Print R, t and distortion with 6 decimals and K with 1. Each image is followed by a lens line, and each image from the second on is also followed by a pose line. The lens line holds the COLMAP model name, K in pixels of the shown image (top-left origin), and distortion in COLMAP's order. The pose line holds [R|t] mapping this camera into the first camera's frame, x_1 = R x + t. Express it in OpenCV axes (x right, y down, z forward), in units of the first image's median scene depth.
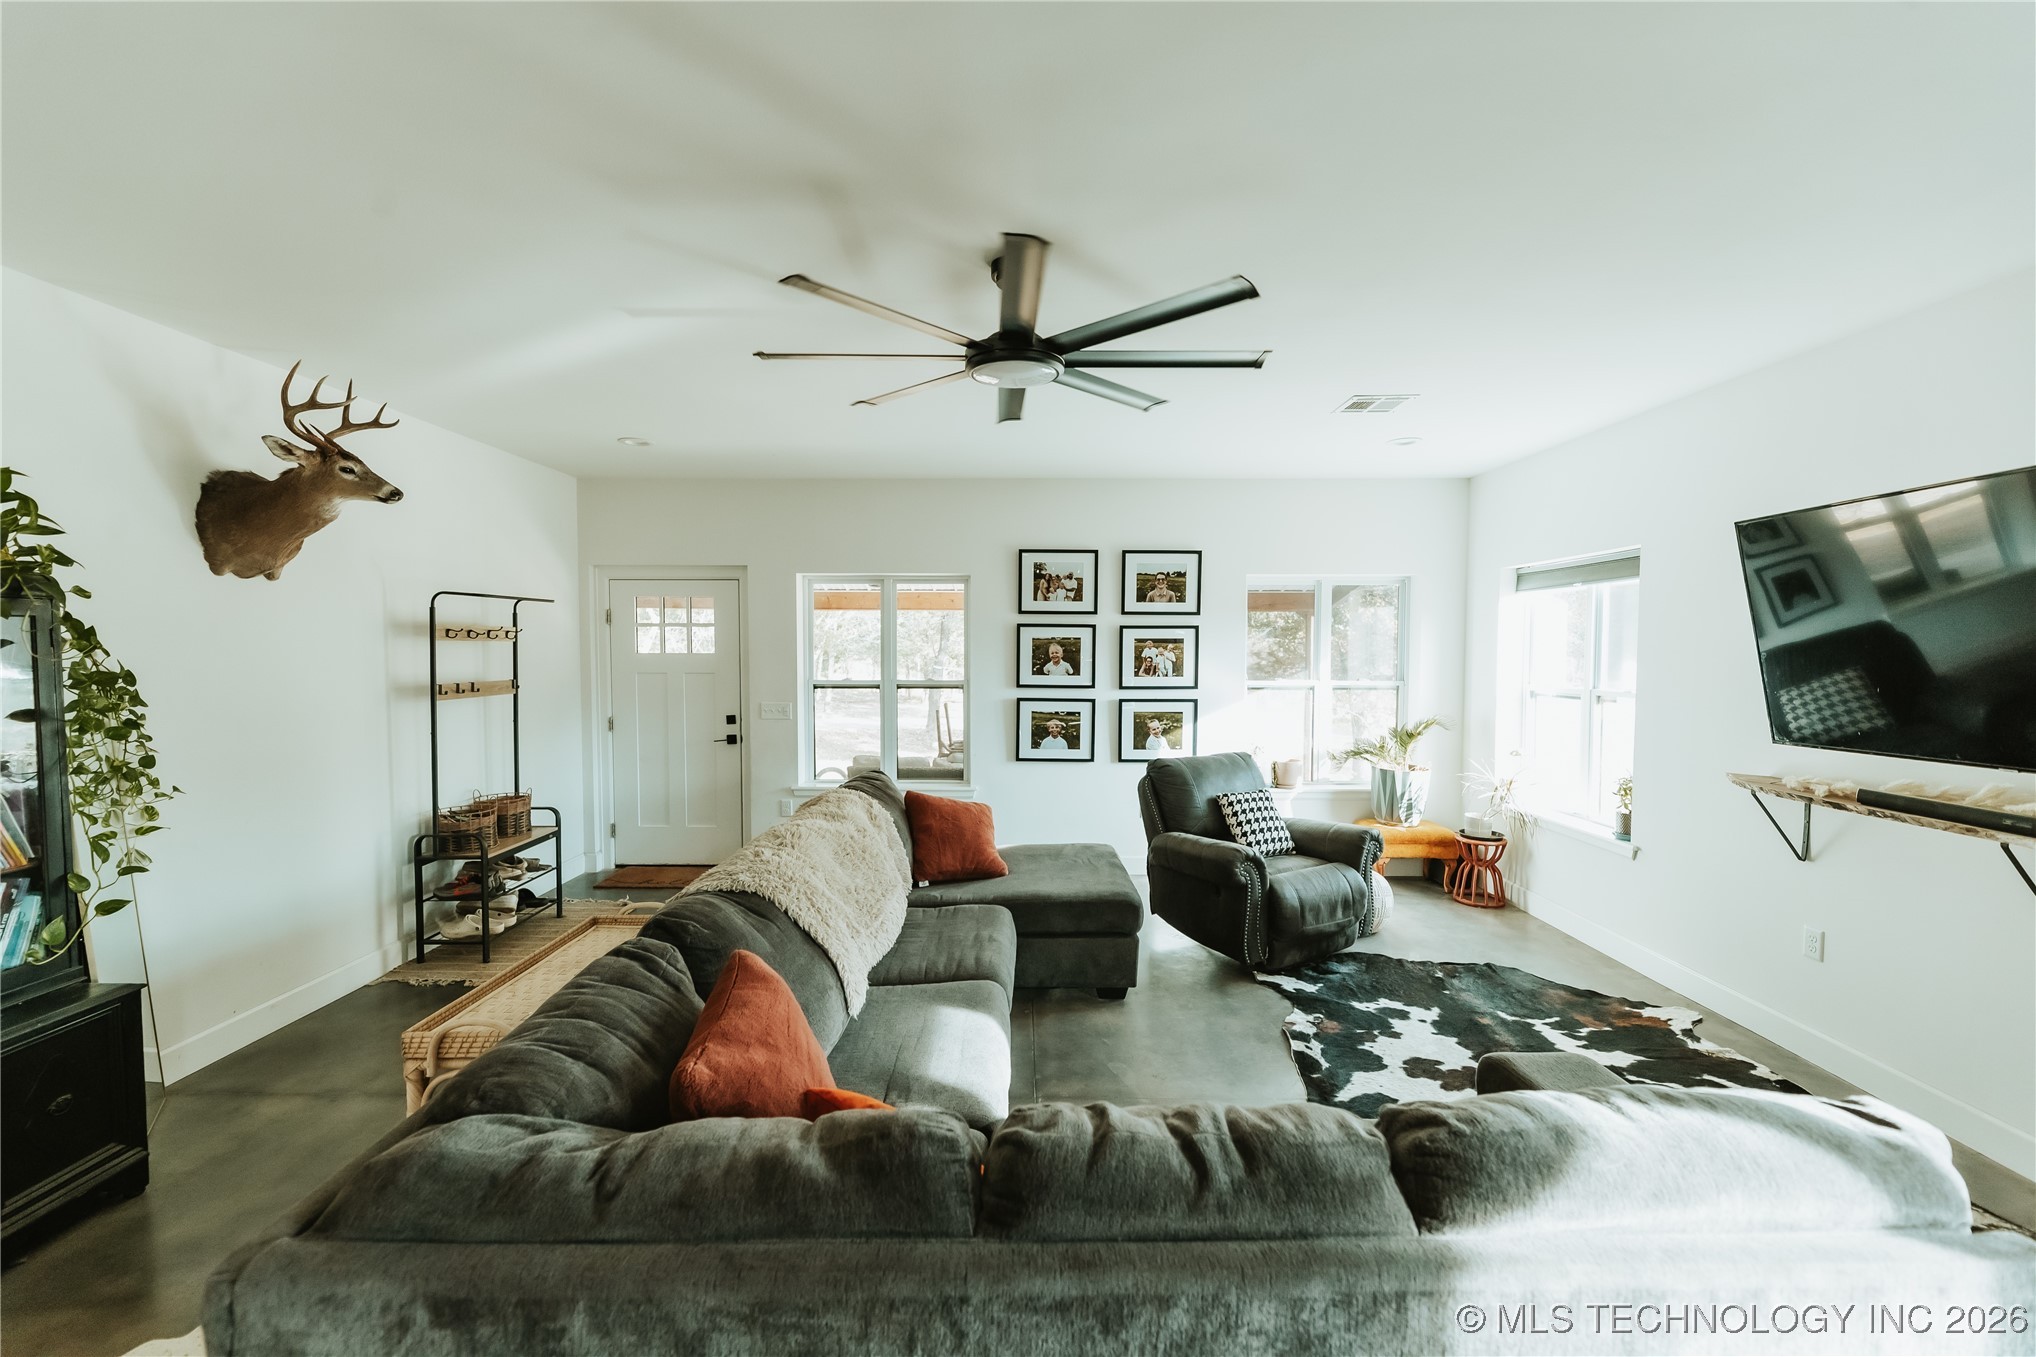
lens RADIAL K [[810.2, 0, 1024.6], [0, 810.2, 674.3], [0, 0, 1]] dist [0.005789, -0.001746]
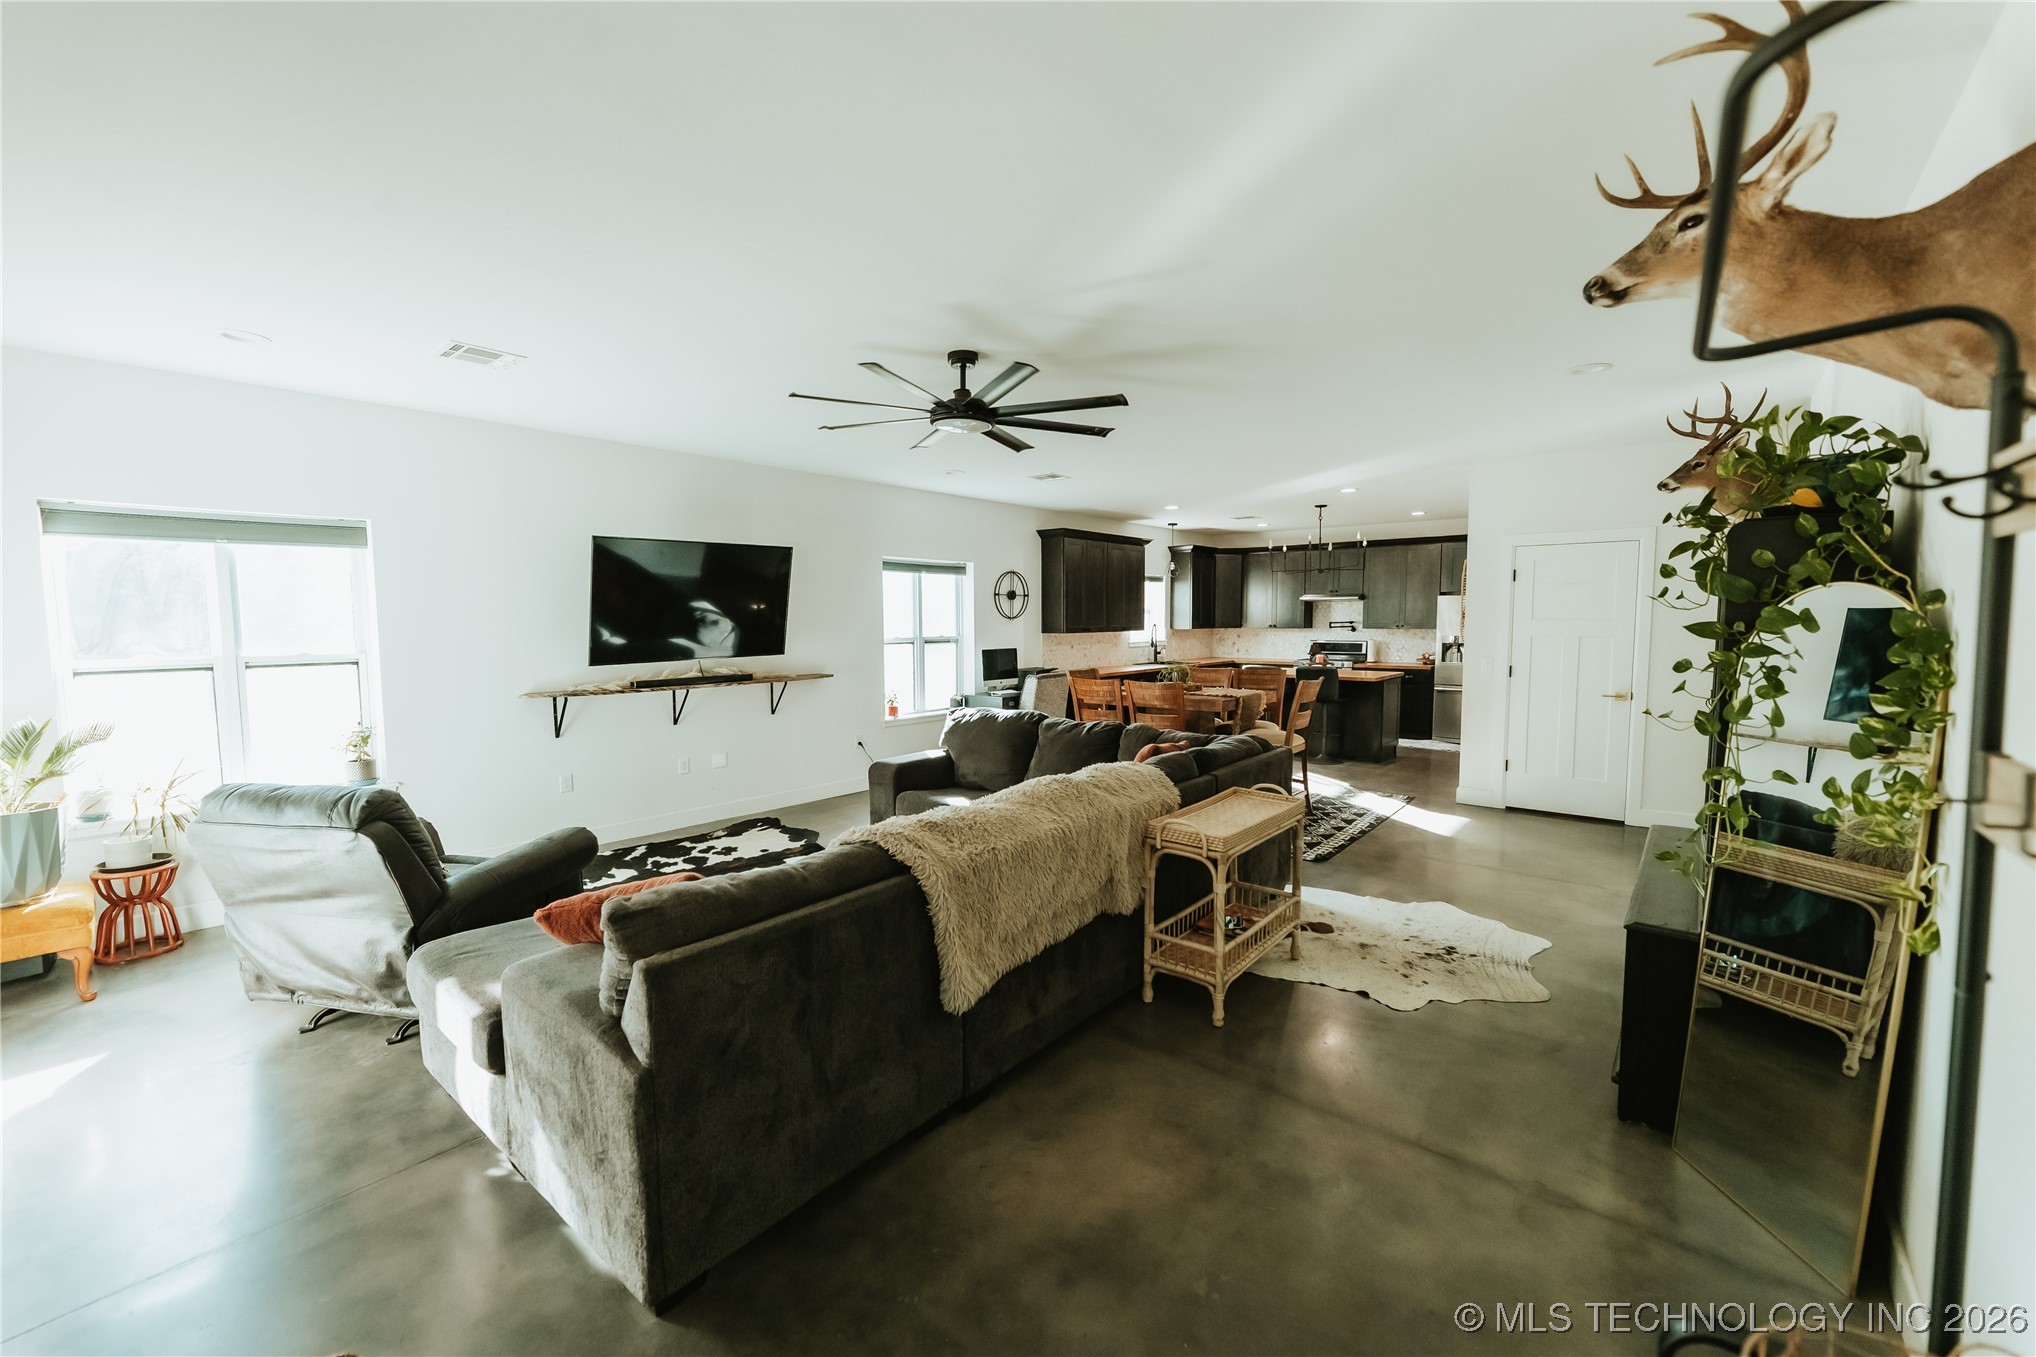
lens RADIAL K [[810.2, 0, 1022.8], [0, 810.2, 681.8], [0, 0, 1]] dist [0.005789, -0.001746]
pose [[-0.771390, -0.044768, 0.634786, -0.500726], [0.030546, 0.993768, 0.107204, -0.021737], [-0.635629, 0.102087, -0.765215, 0.984901]]
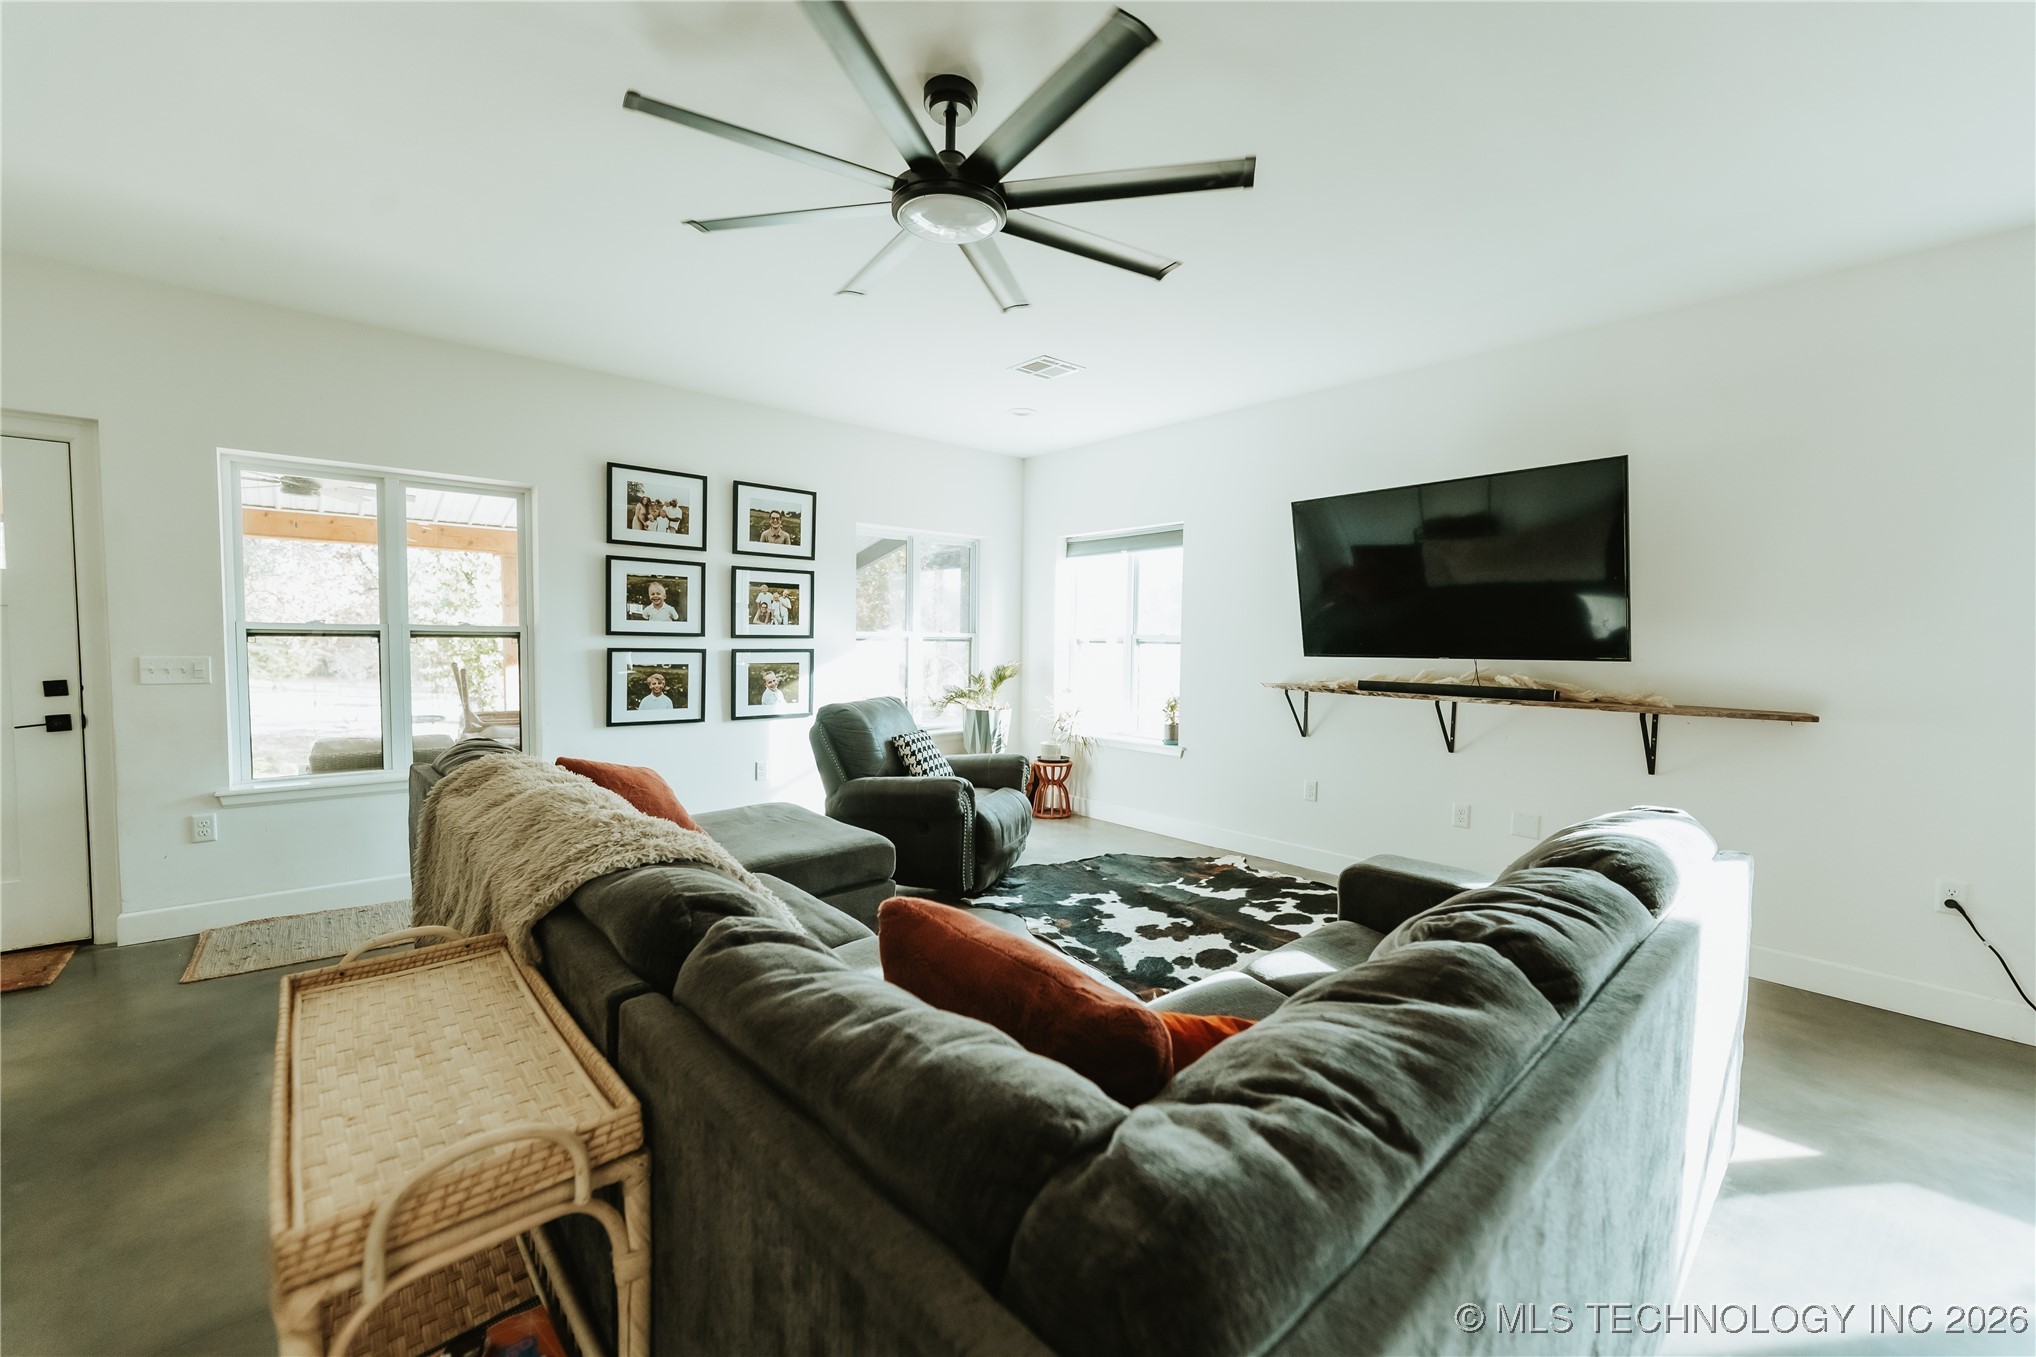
lens RADIAL K [[810.2, 0, 1008.3], [0, 810.2, 675.1], [0, 0, 1]] dist [0.005789, -0.001746]
pose [[0.752290, -0.022617, 0.658444, -0.254133], [0.012234, 0.999718, 0.020362, 0.047114], [-0.658719, -0.007263, 0.752354, 0.142062]]
